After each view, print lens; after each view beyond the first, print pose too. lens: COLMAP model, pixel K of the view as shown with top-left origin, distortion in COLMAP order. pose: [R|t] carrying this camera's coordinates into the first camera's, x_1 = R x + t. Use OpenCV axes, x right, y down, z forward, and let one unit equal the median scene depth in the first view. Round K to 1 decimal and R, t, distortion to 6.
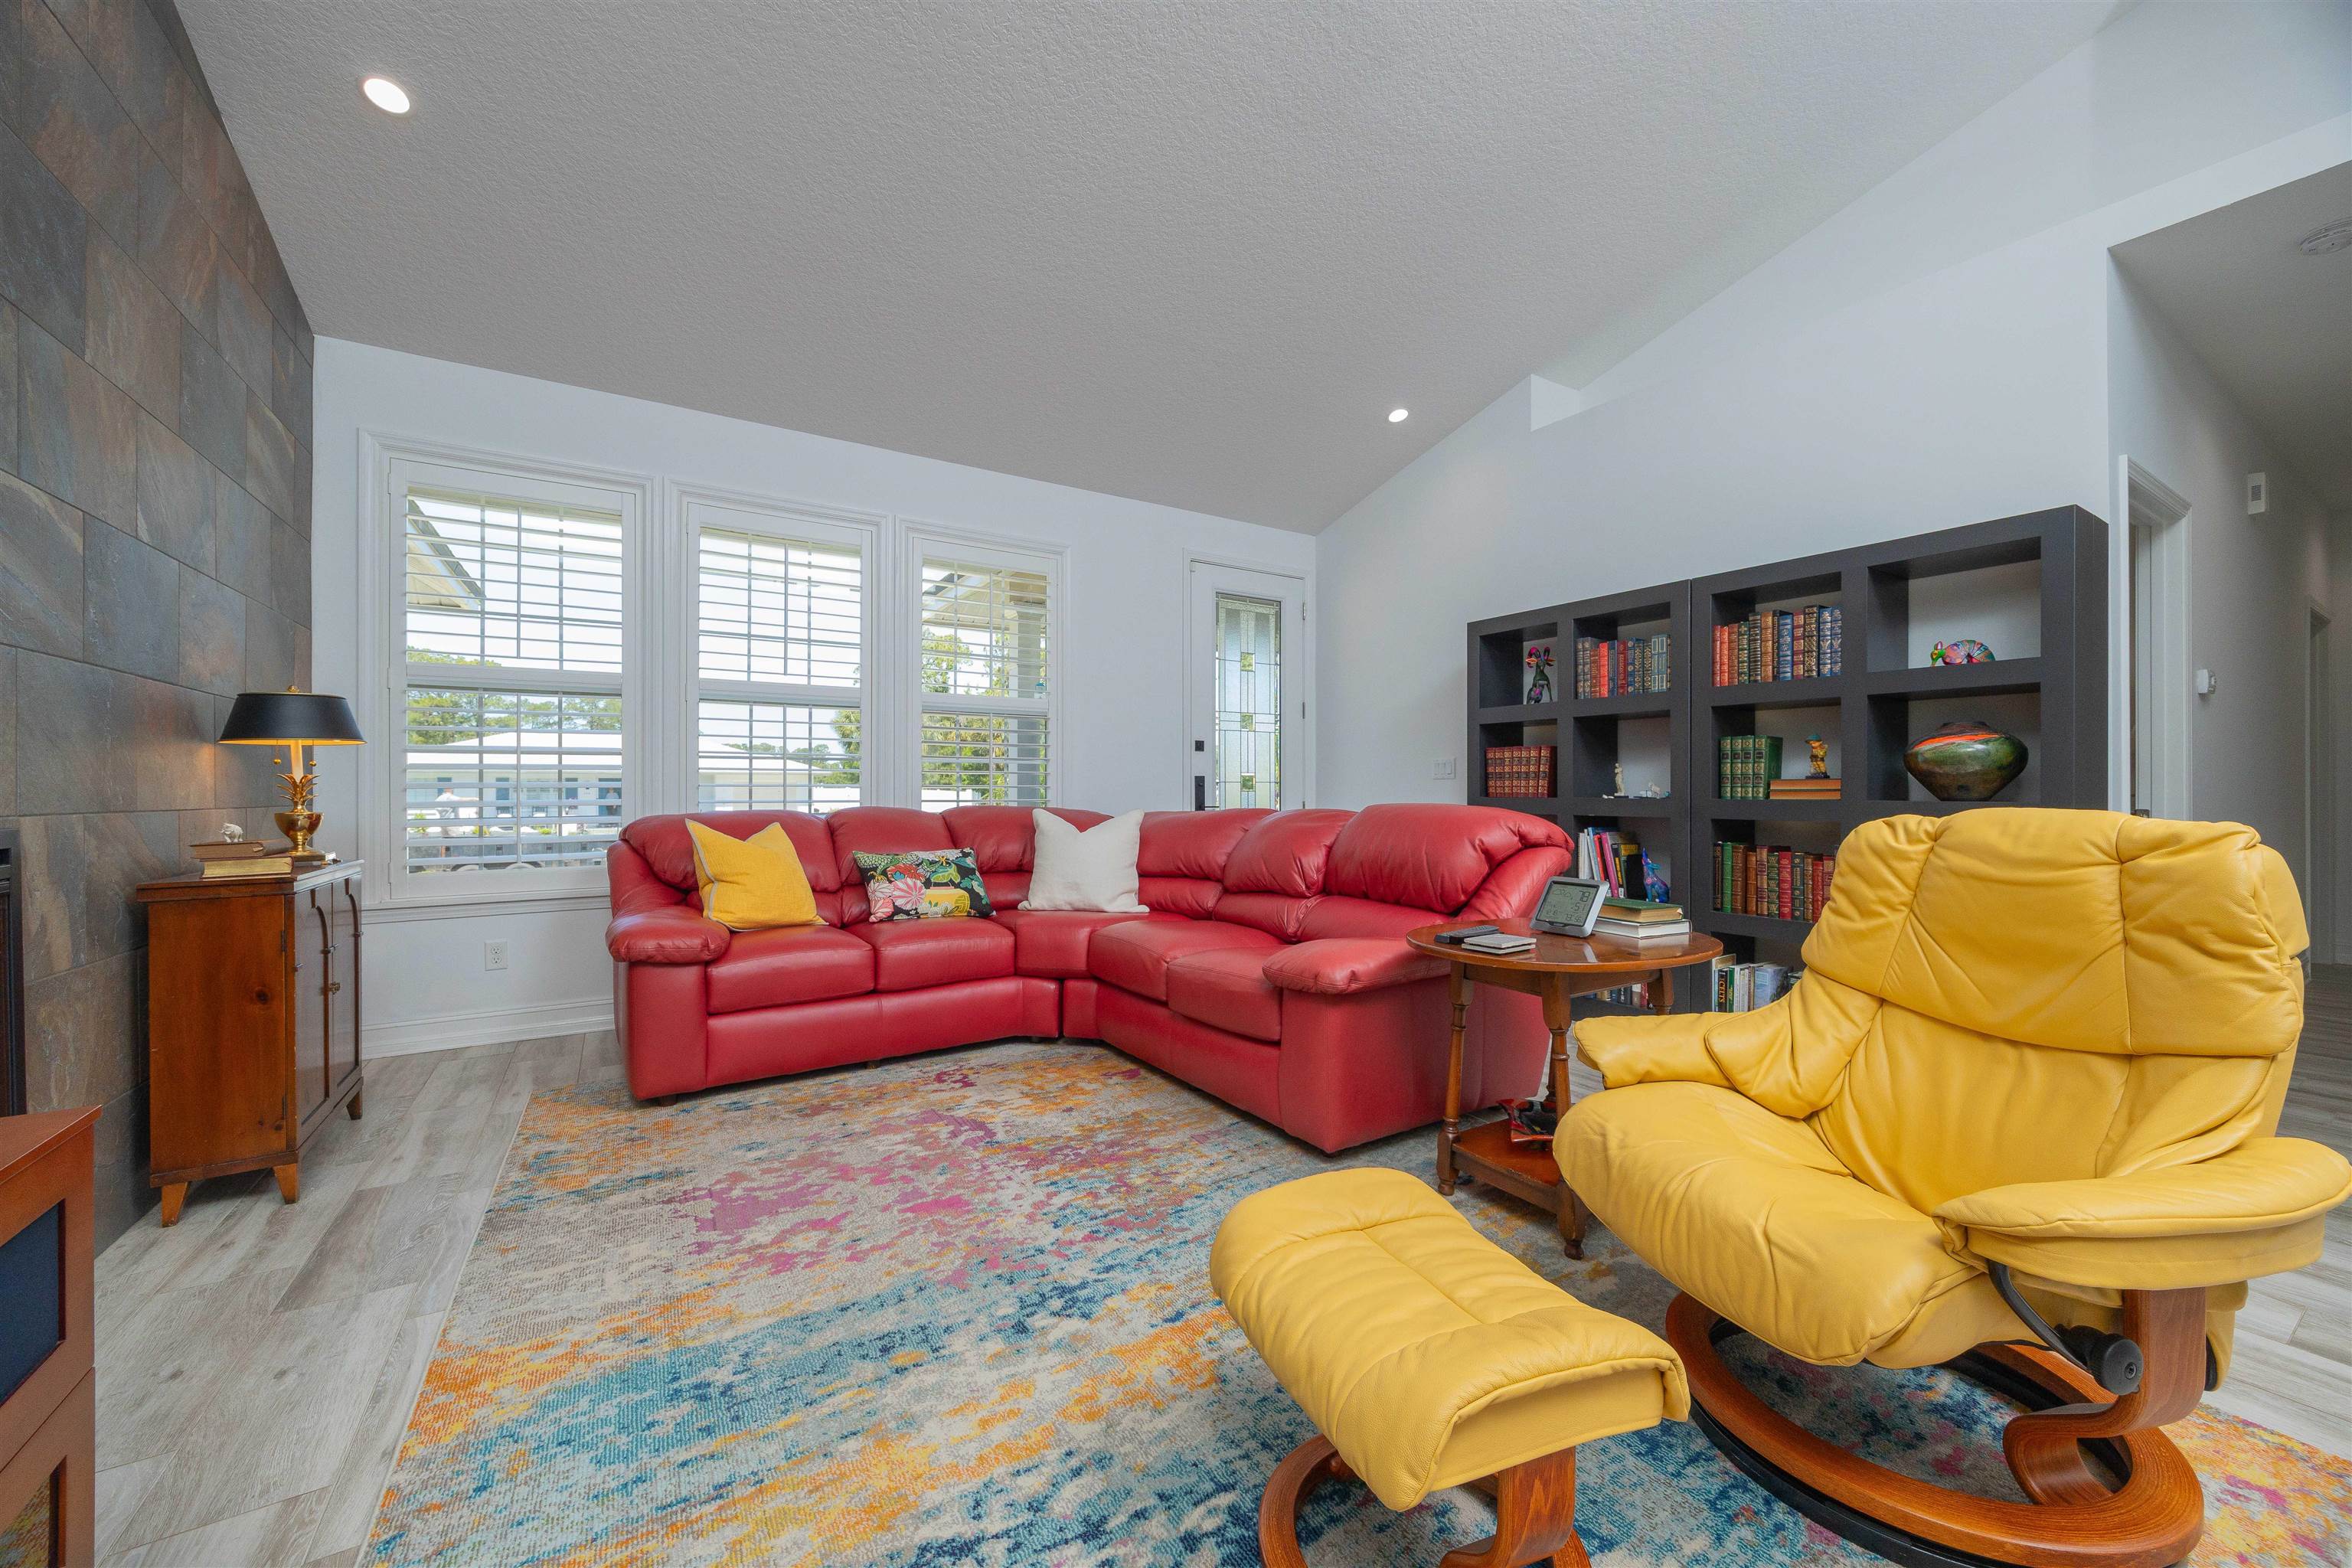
lens RADIAL K [[862.7, 0, 1163.2], [0, 862.7, 787.8], [0, 0, 1]] dist [-0.001144, 0.000446]
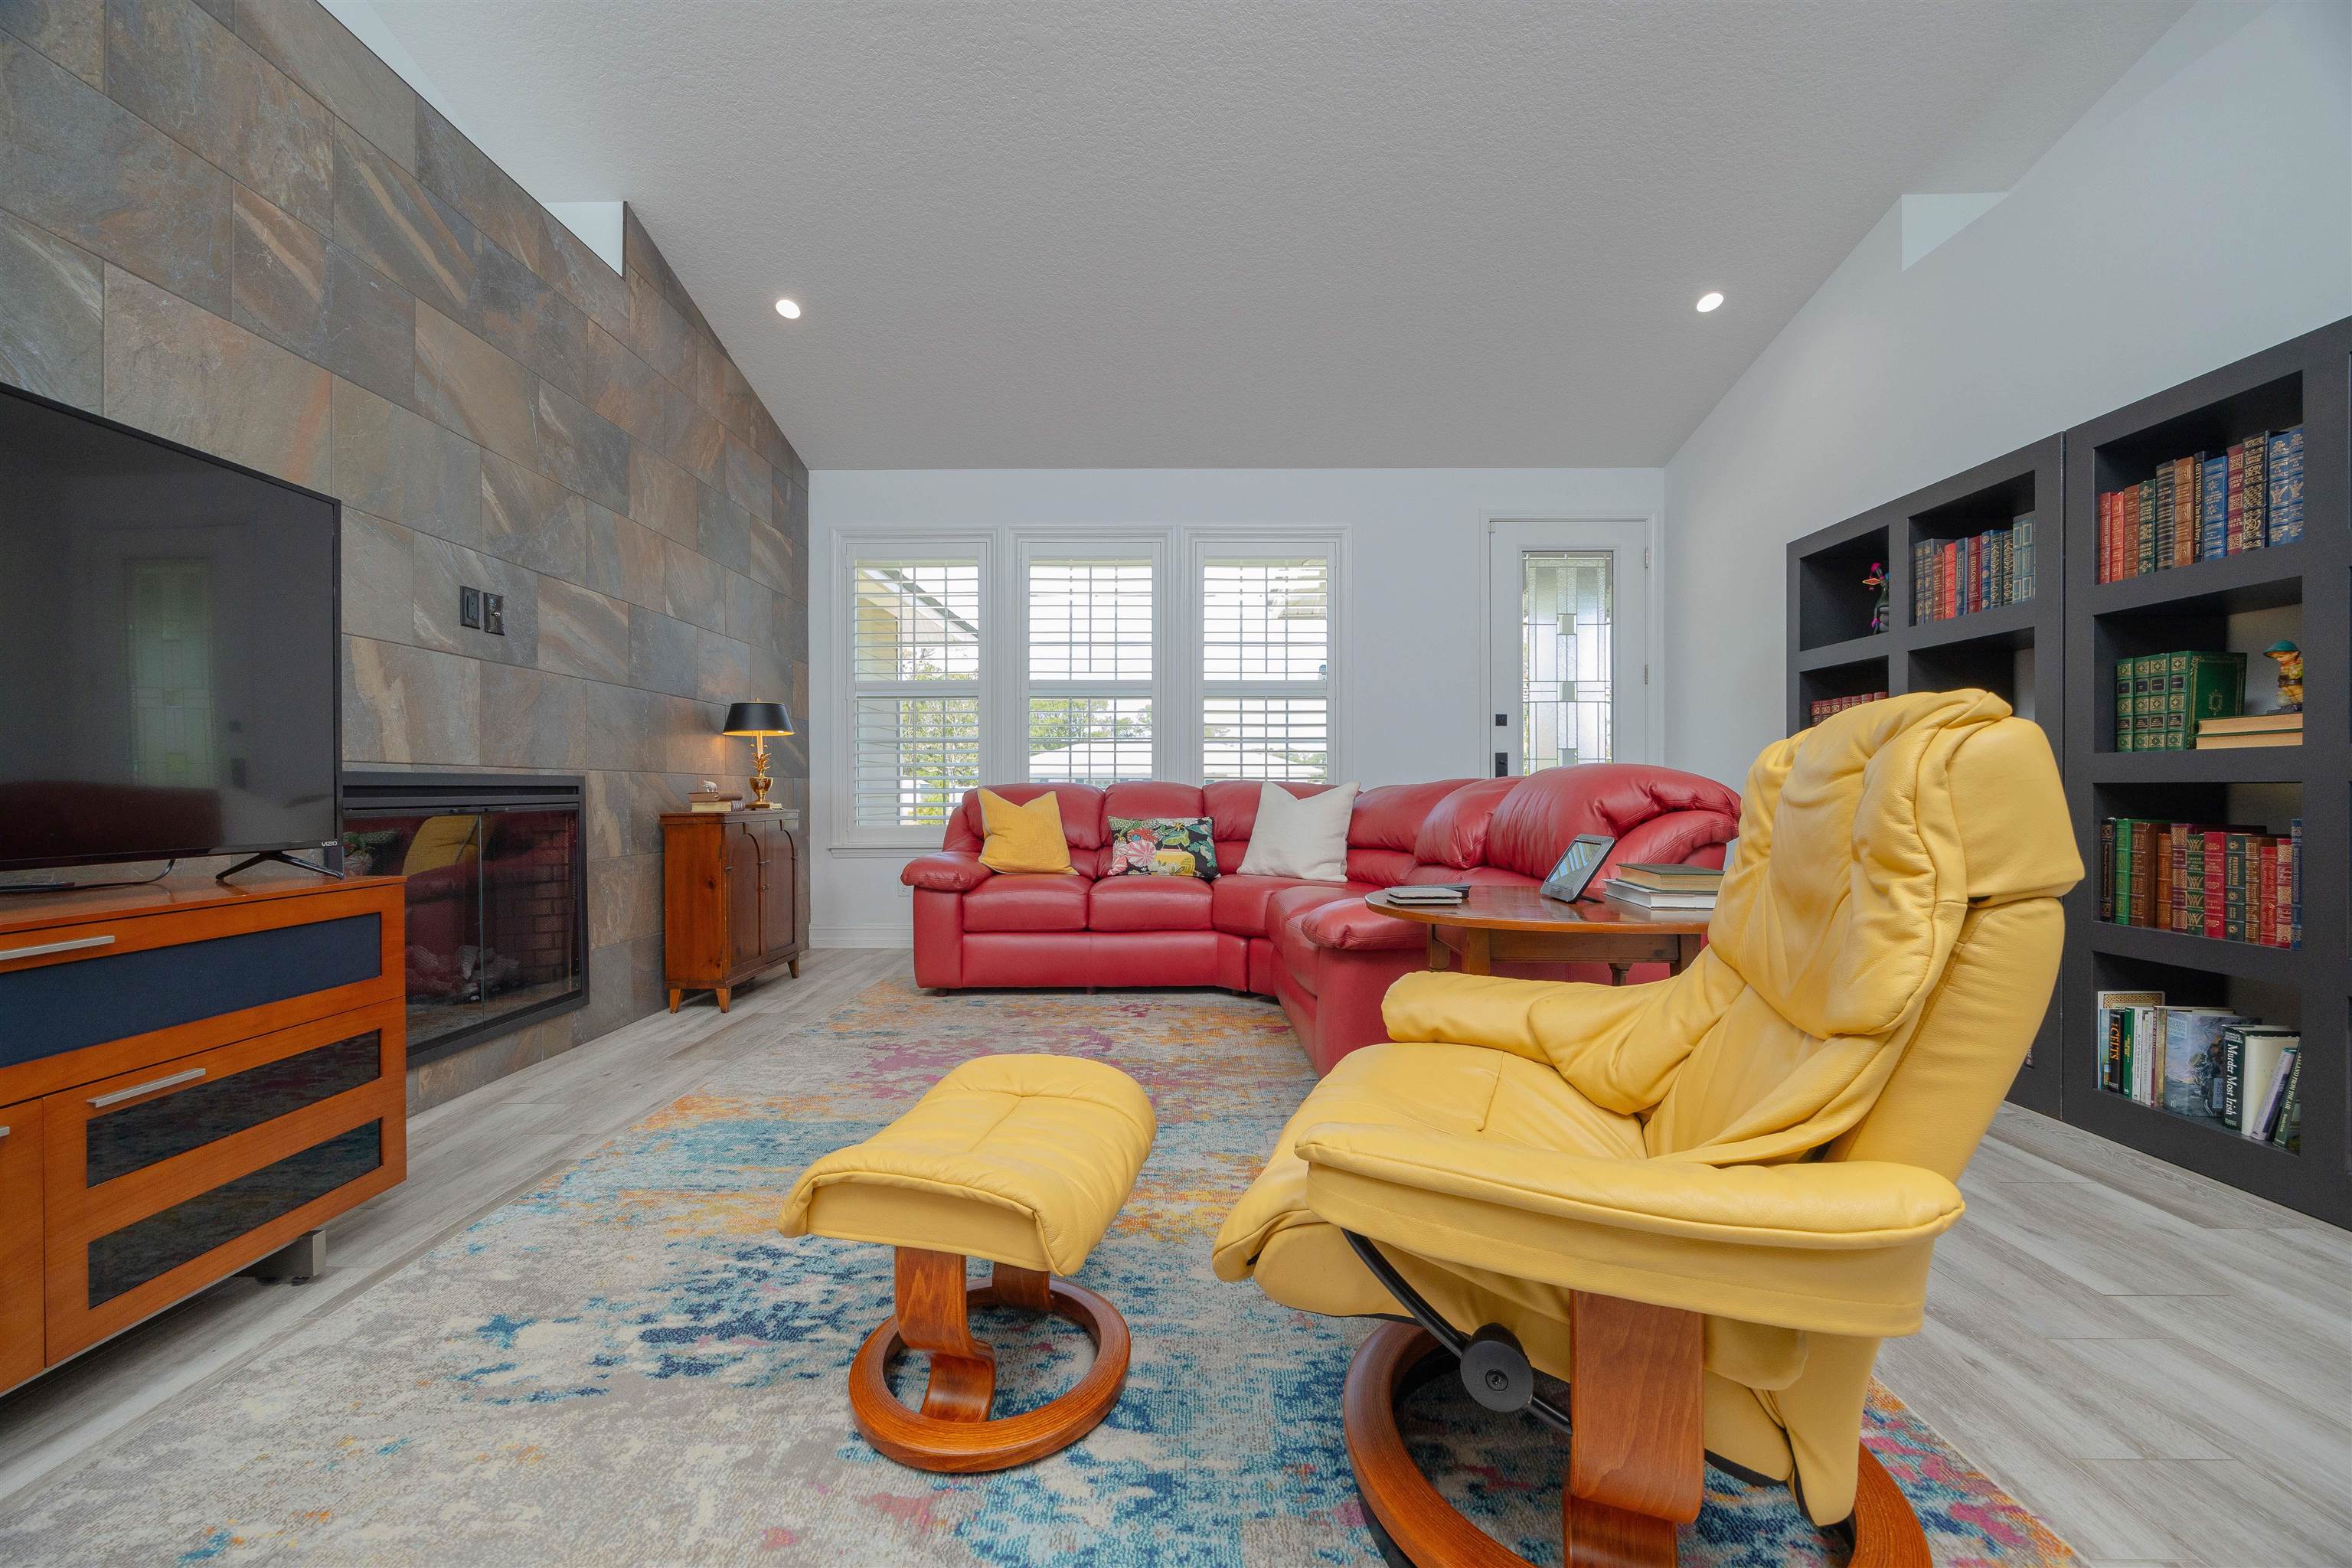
lens RADIAL K [[862.7, 0, 1173.4], [0, 862.7, 789.0], [0, 0, 1]] dist [-0.001144, 0.000446]
pose [[0.846214, -0.000540, -0.532842, 0.454735], [0.001413, 0.999998, 0.001230, 0.045680], [0.532841, -0.001793, 0.846214, 0.060044]]
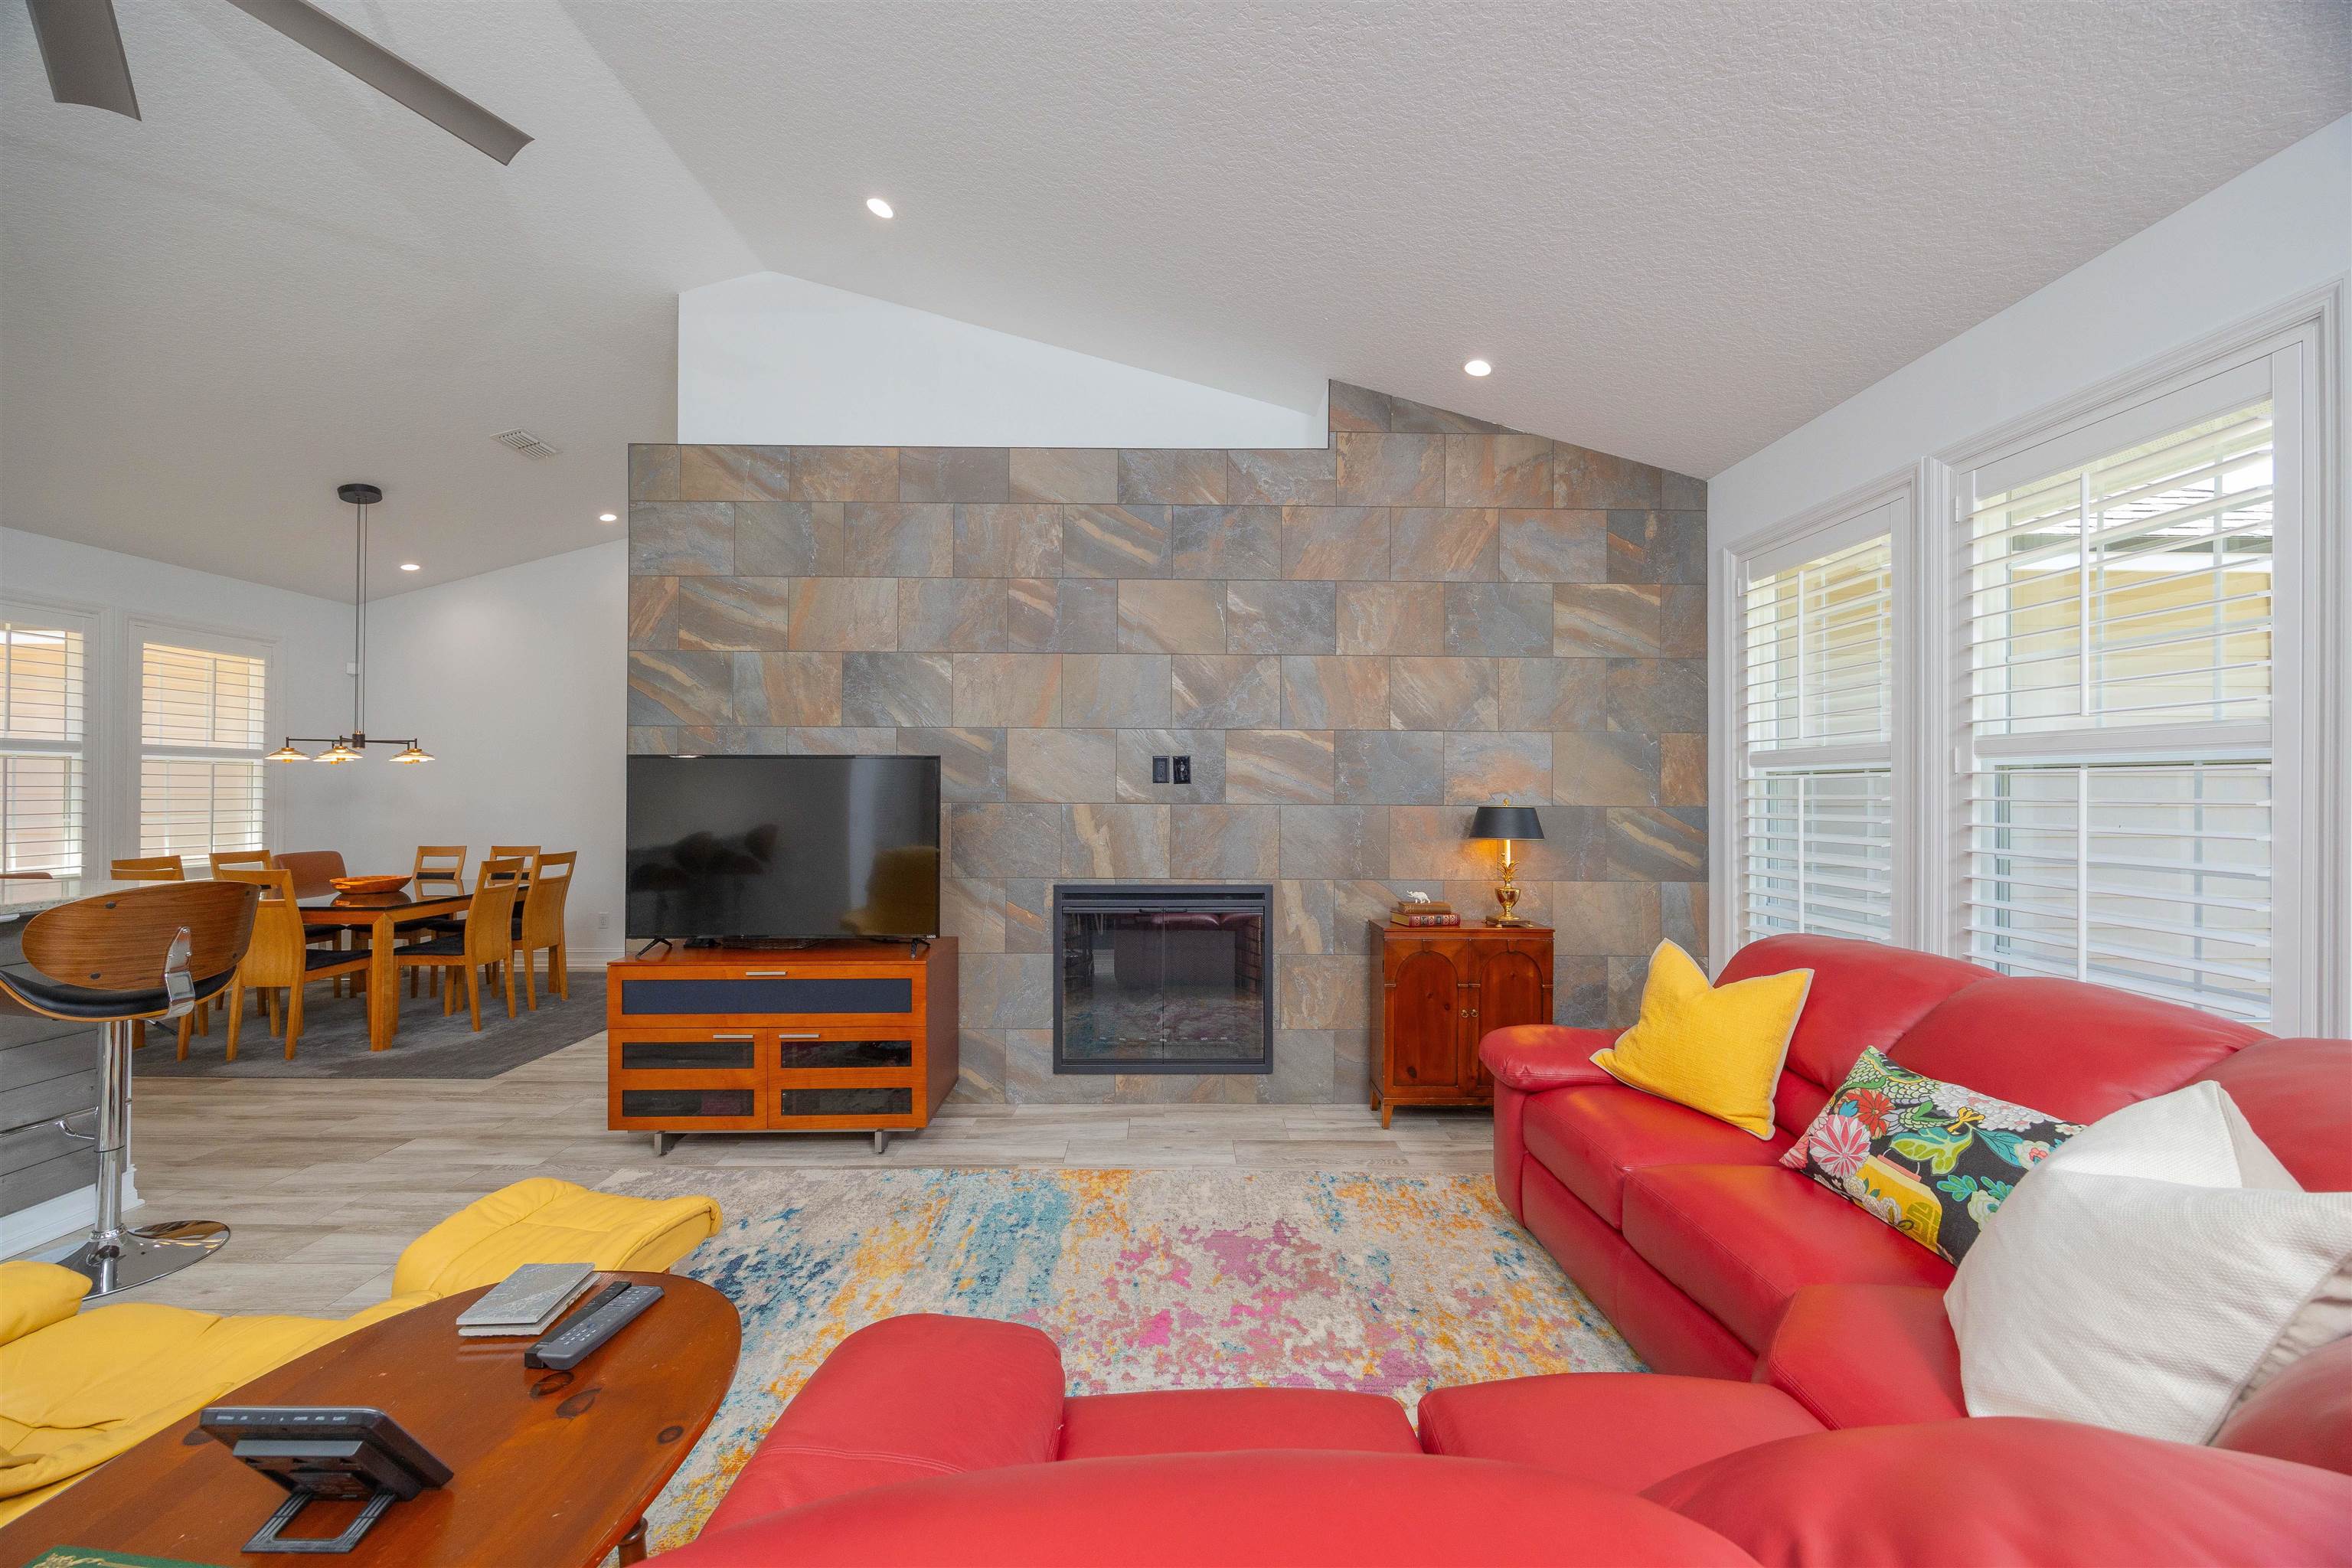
lens RADIAL K [[862.7, 0, 1170.9], [0, 862.7, 789.8], [0, 0, 1]] dist [-0.001144, 0.000446]
pose [[-0.503835, -0.006989, -0.863772, 0.473255], [-0.006517, 0.999970, -0.004290, -0.116557], [0.863775, 0.003468, -0.503865, 1.165001]]
